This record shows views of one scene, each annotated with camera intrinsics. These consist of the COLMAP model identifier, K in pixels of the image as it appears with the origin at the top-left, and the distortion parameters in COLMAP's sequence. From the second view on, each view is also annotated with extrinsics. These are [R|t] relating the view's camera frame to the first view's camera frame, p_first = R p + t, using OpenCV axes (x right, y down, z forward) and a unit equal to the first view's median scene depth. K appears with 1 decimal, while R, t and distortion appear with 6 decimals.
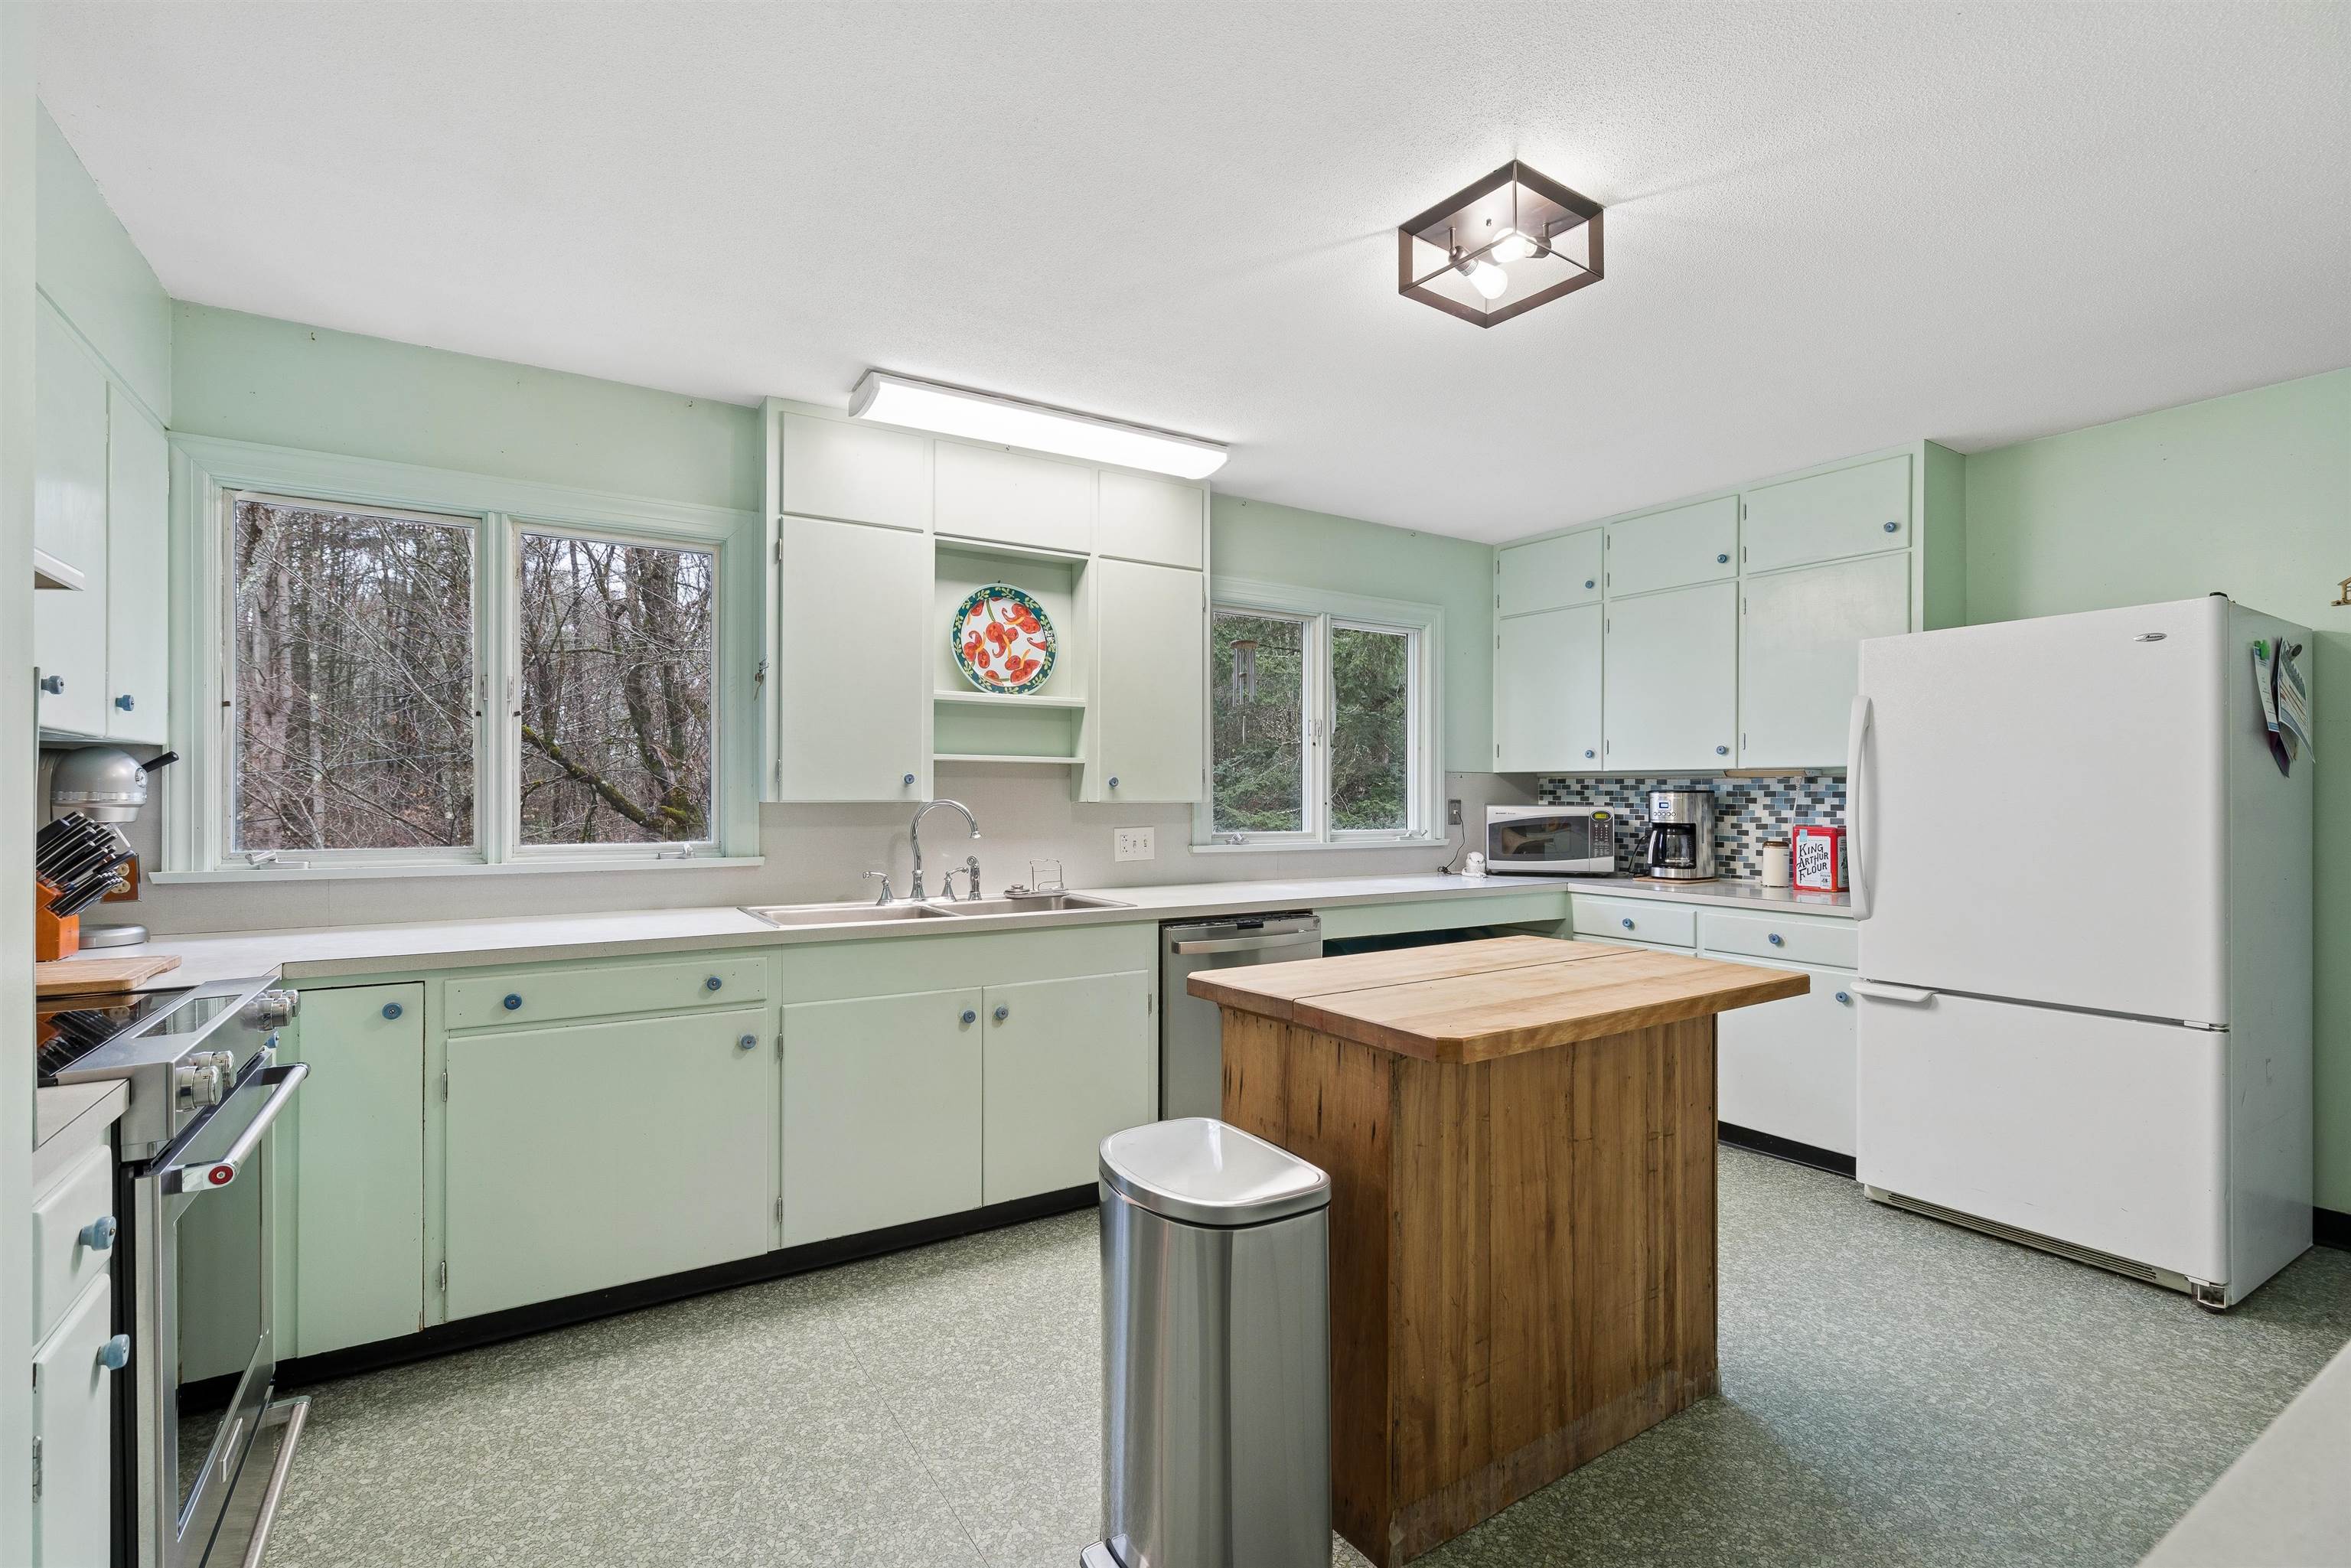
lens RADIAL K [[1064.3, 0, 1166.6], [0, 1064.3, 784.8], [0, 0, 1]] dist [-0.006851, 0.005387]
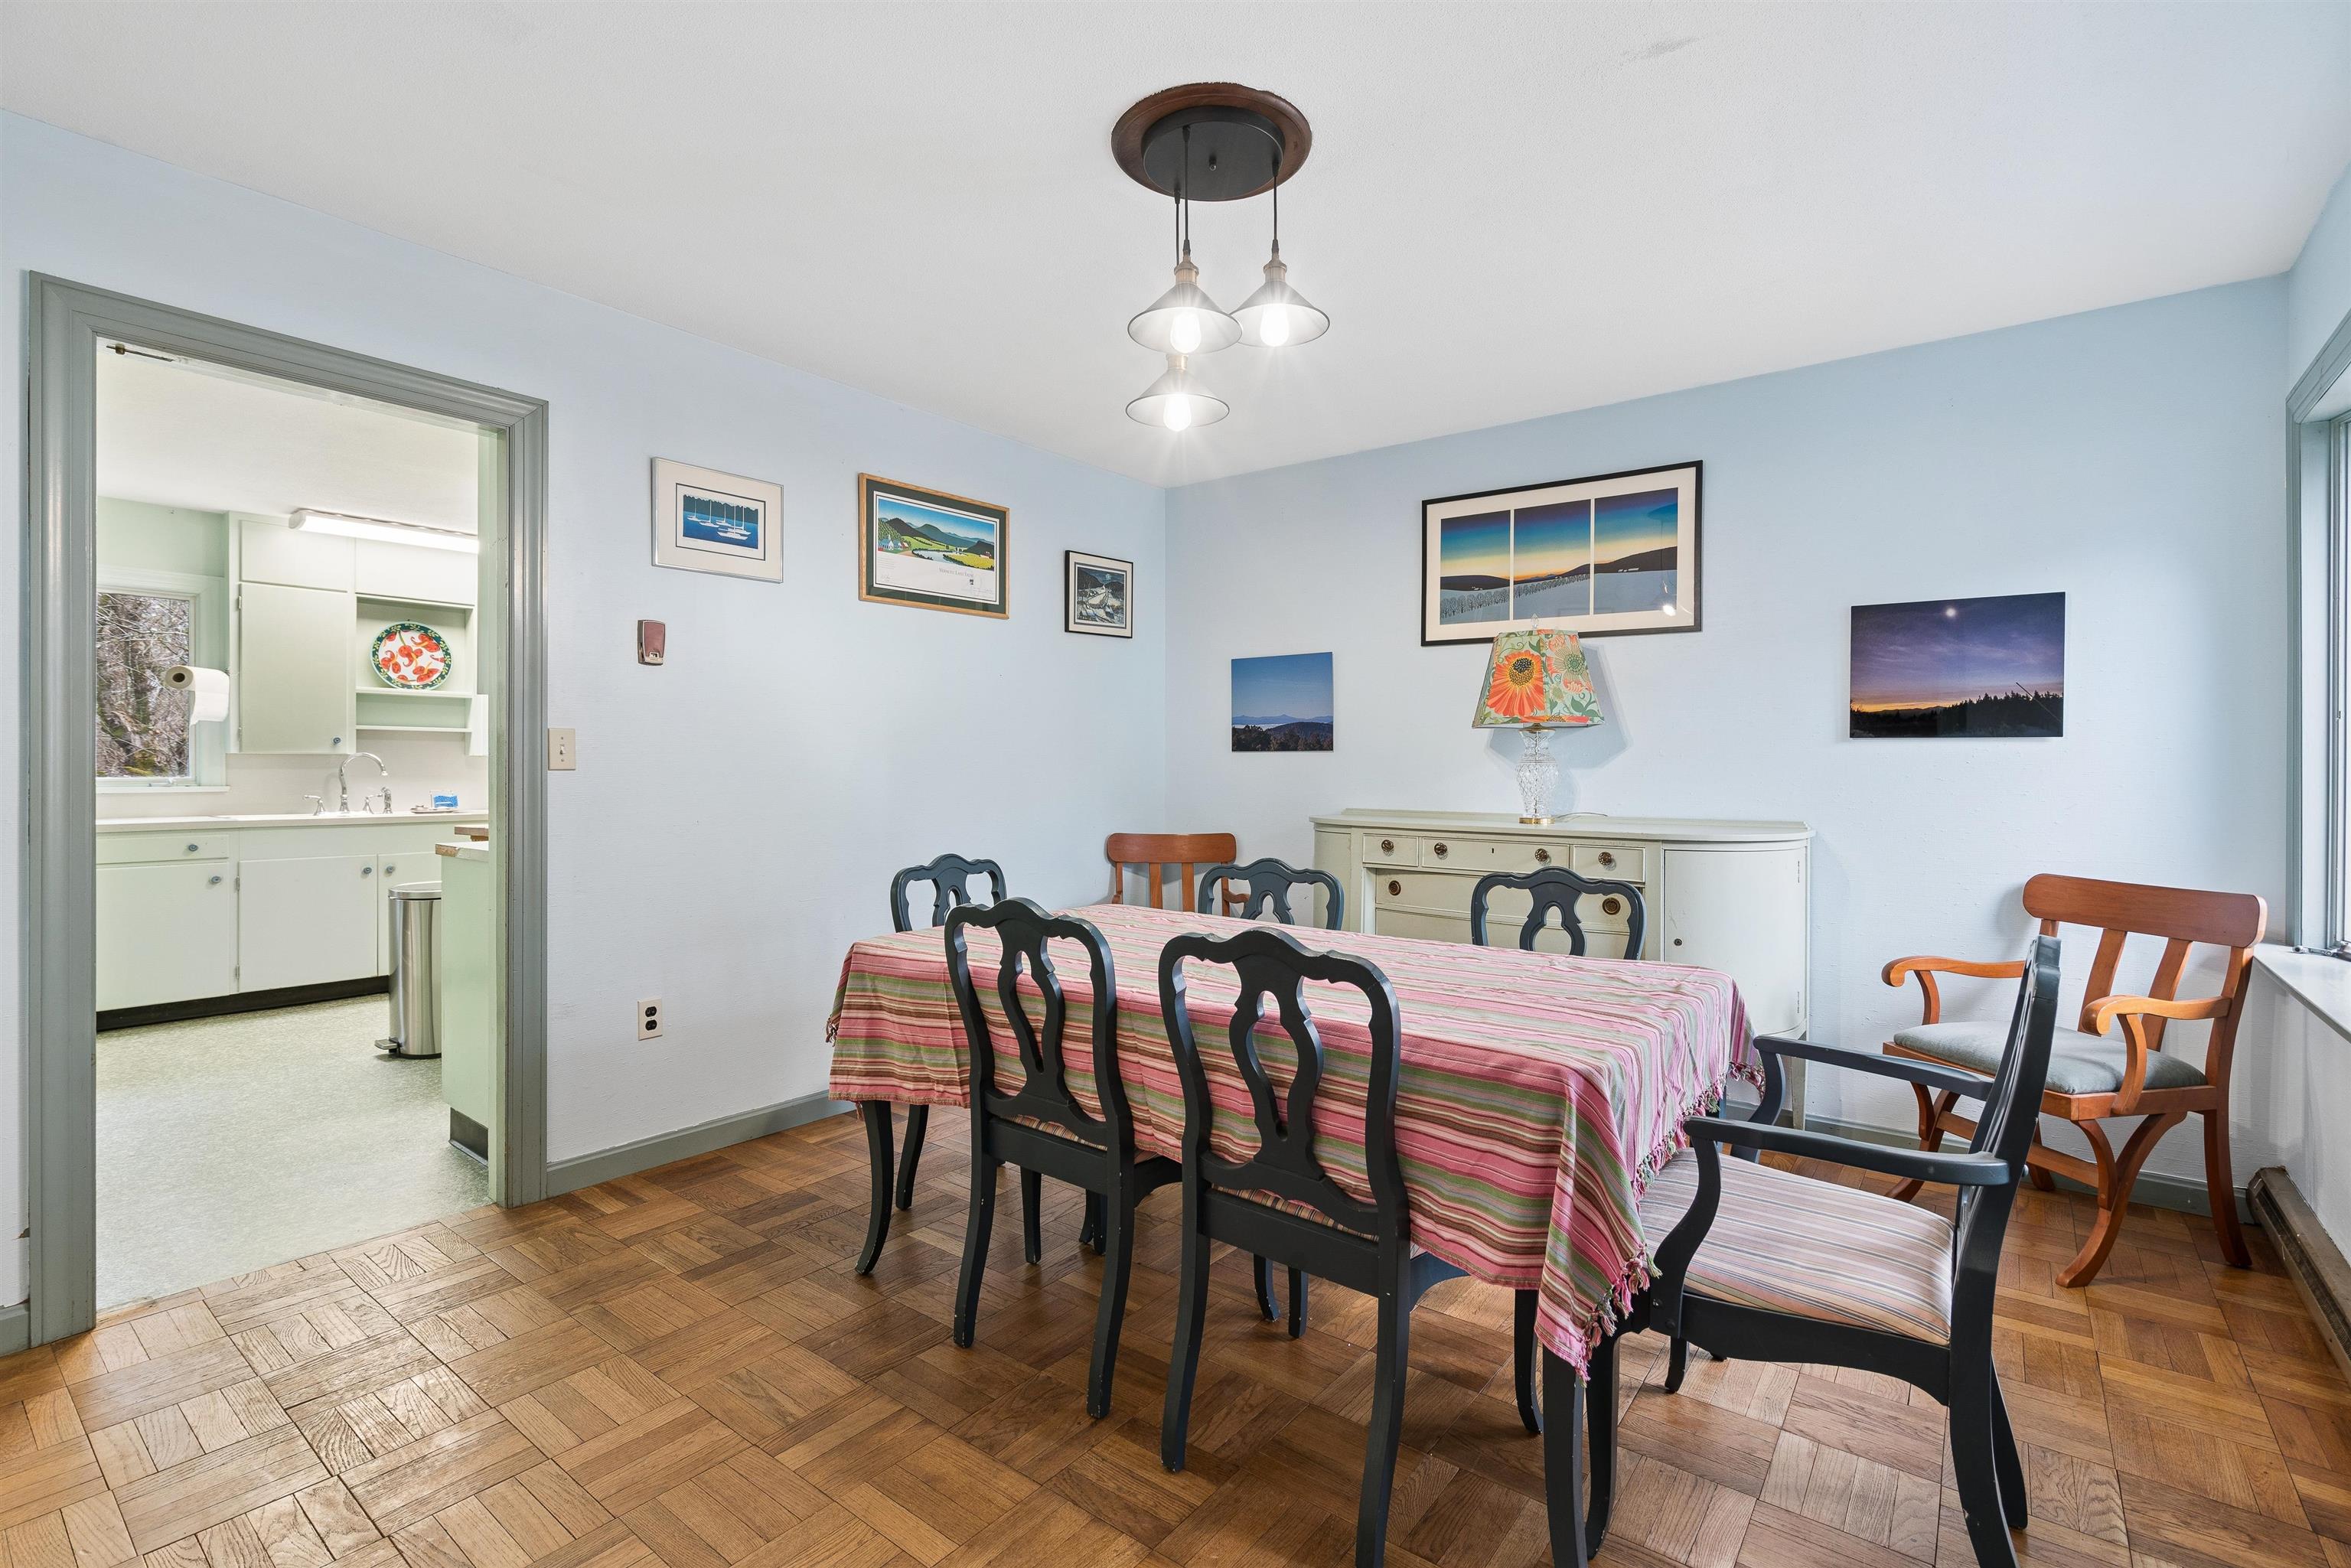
lens RADIAL K [[1064.3, 0, 1158.2], [0, 1064.3, 771.6], [0, 0, 1]] dist [-0.006851, 0.005387]
pose [[0.941895, 0.000218, 0.335906, 0.384485], [-0.004444, 0.999920, 0.011811, 0.017088], [-0.335877, -0.012618, 0.941821, -0.936805]]
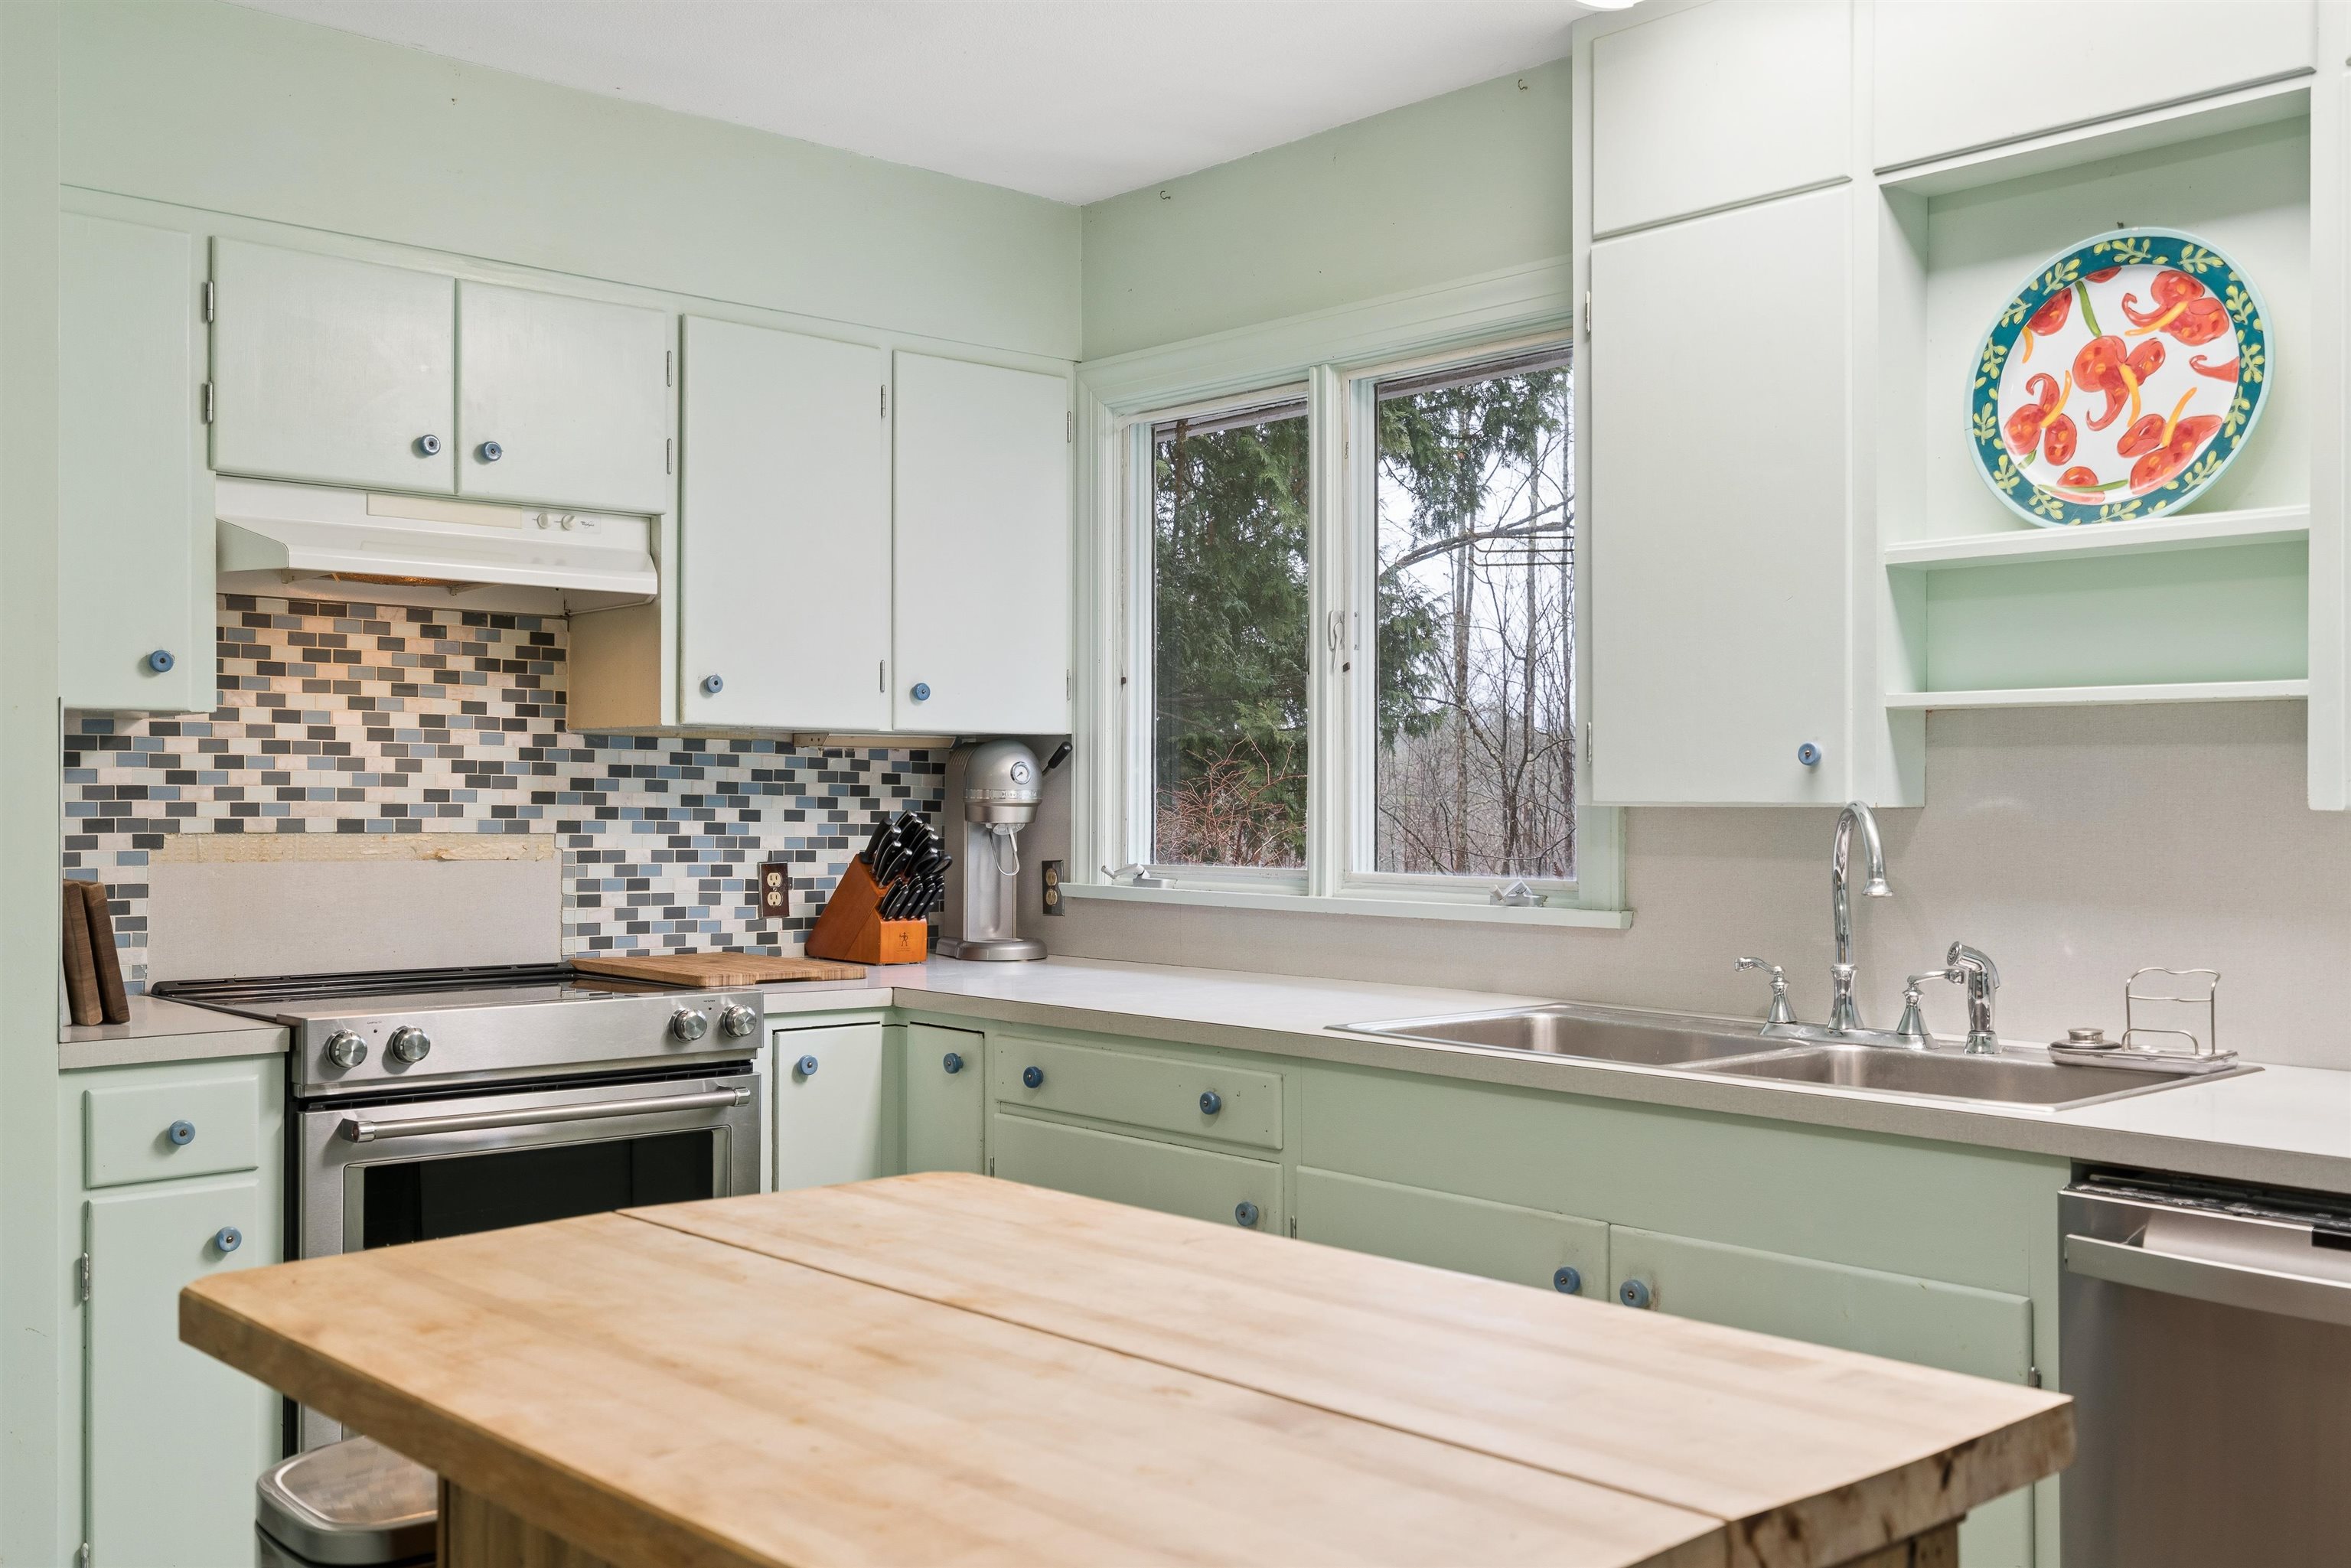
lens RADIAL K [[2190.2, 0, 1179.5], [0, 2190.2, 783.9], [0, 0, 1]] dist [0.003513, 0.000000]
pose [[0.177352, -0.008695, -0.984109, 0.559869], [0.005393, 0.999955, -0.007863, 0.011728], [0.984133, -0.003912, 0.177391, 0.543486]]
